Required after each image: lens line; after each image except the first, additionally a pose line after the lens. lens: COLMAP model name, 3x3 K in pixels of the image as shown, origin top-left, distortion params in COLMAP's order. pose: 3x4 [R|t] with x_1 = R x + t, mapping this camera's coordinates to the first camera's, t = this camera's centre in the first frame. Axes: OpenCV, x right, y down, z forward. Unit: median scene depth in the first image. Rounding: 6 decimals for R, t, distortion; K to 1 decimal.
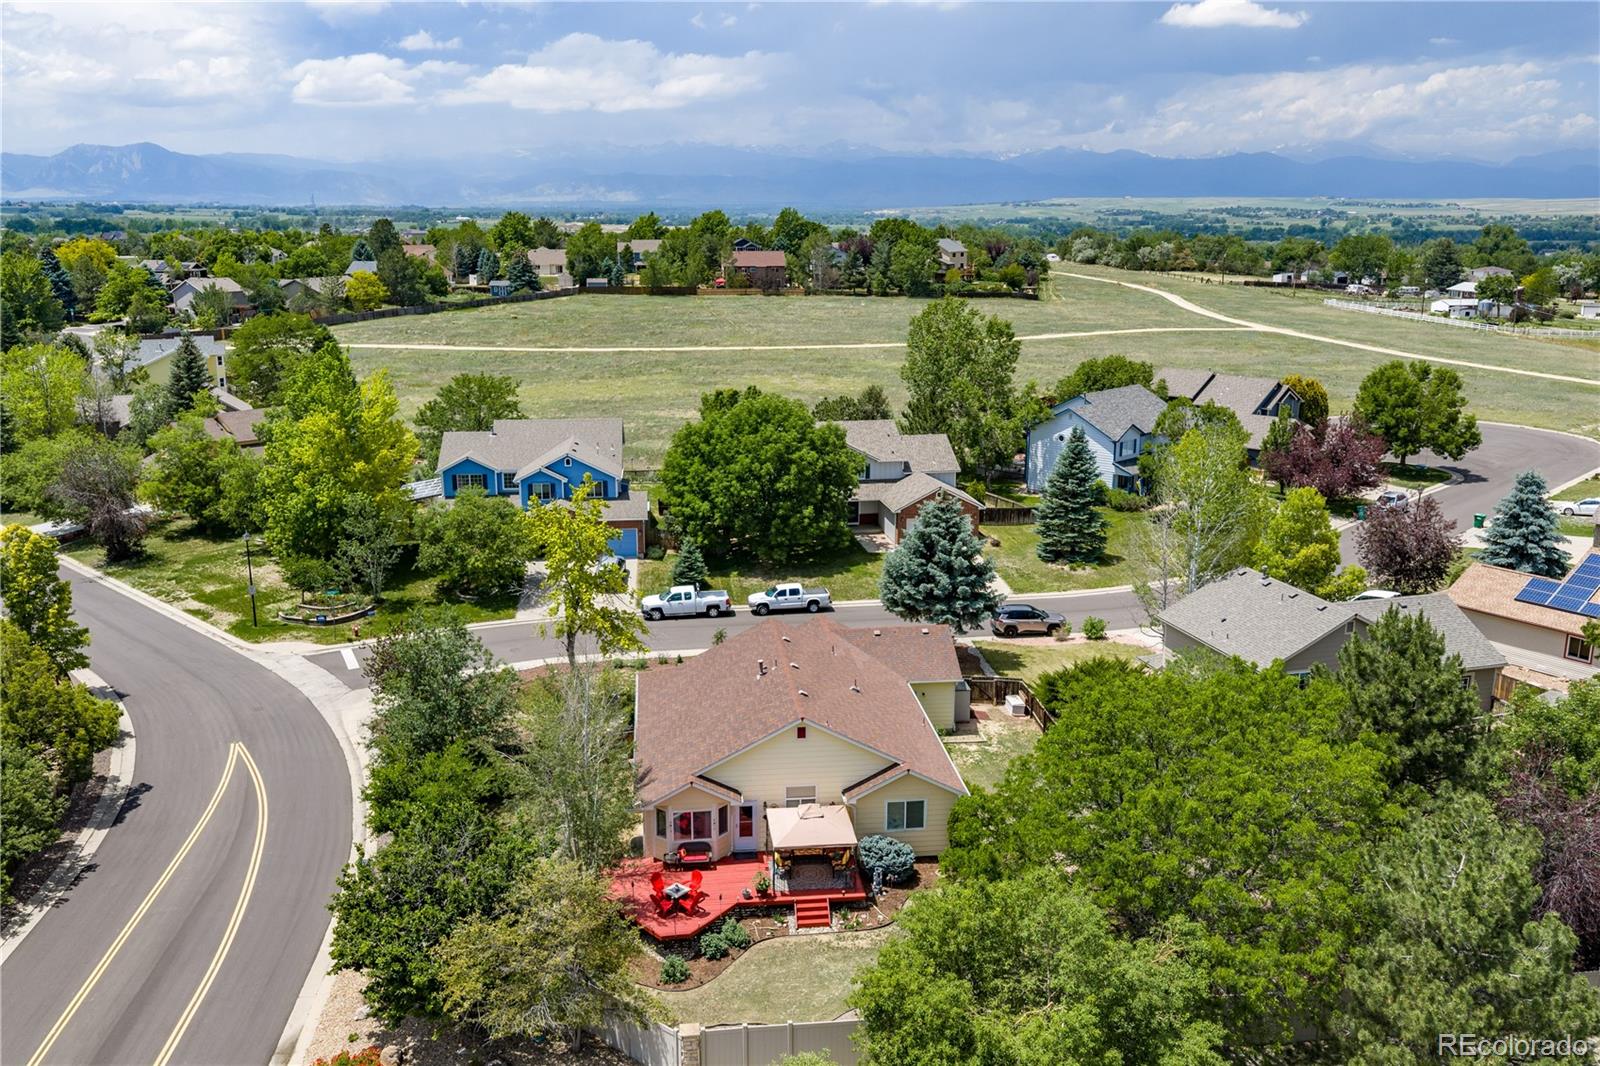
lens RADIAL K [[1326.7, 0, 800.0], [0, 1326.7, 533.0], [0, 0, 1]] dist [0.045774, -0.092324]
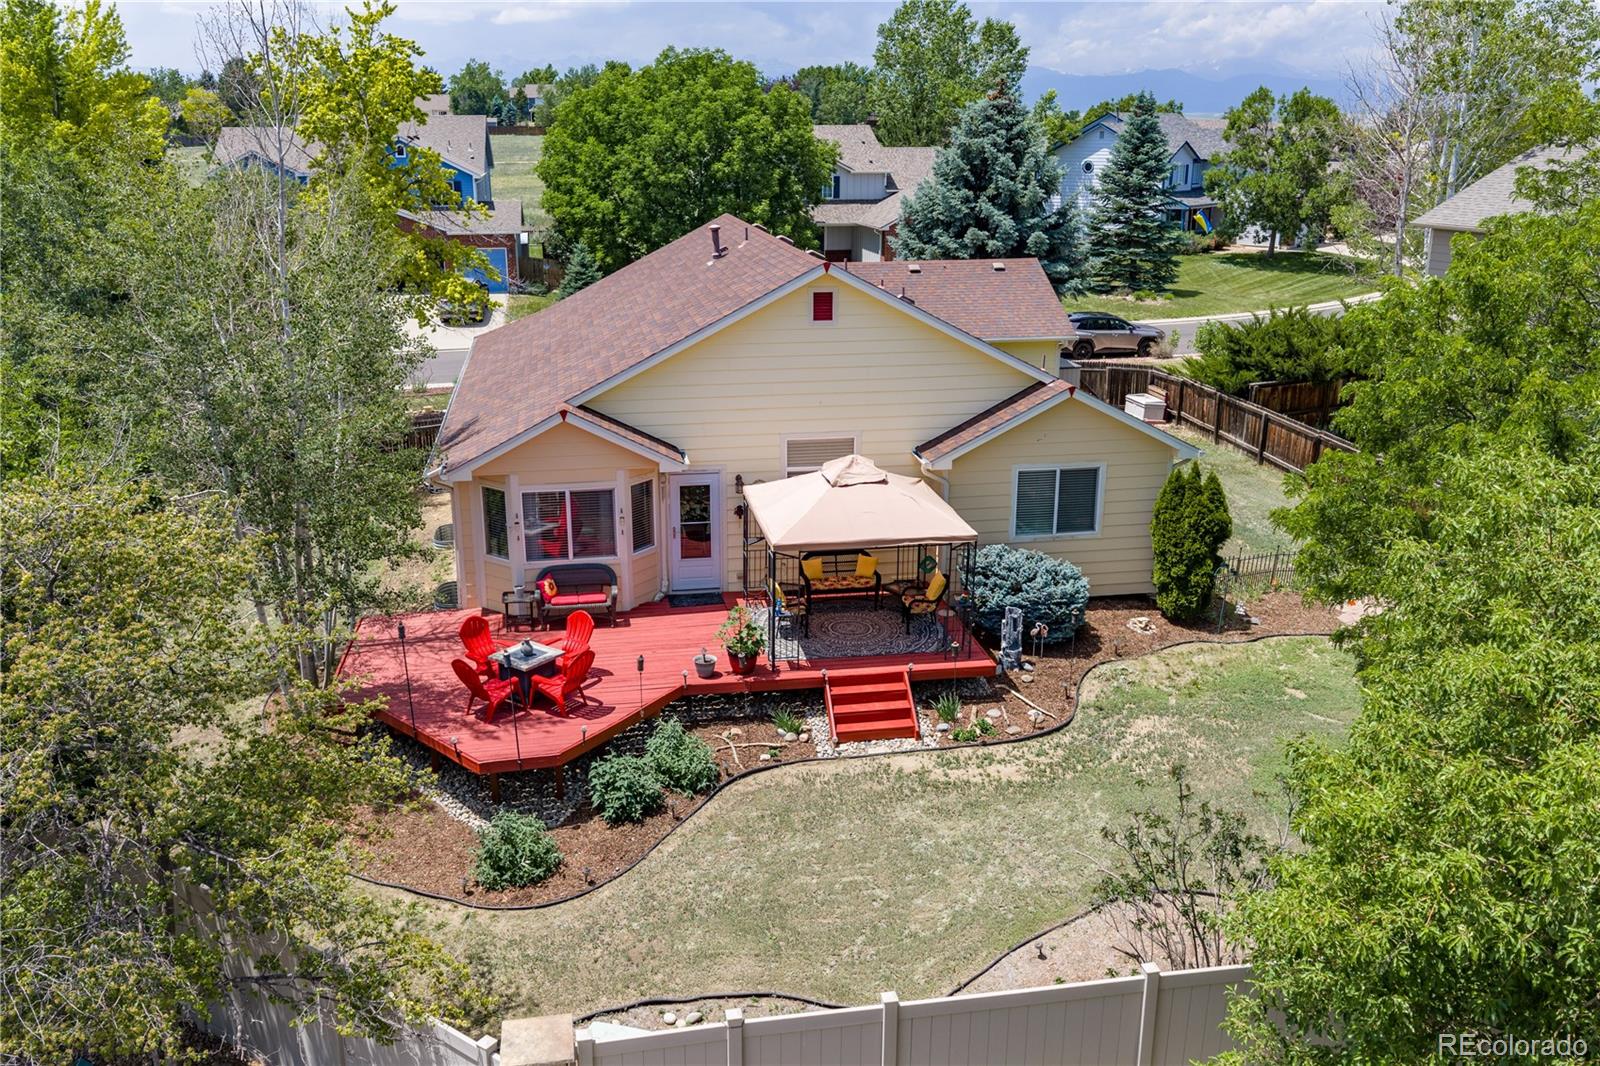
lens RADIAL K [[1326.7, 0, 800.0], [0, 1326.7, 533.0], [0, 0, 1]] dist [0.045774, -0.092324]
pose [[0.997864, -0.018291, 0.062715, -0.034164], [0.014703, 0.998254, 0.057203, 0.197913], [-0.063652, -0.056158, 0.996391, 0.570012]]
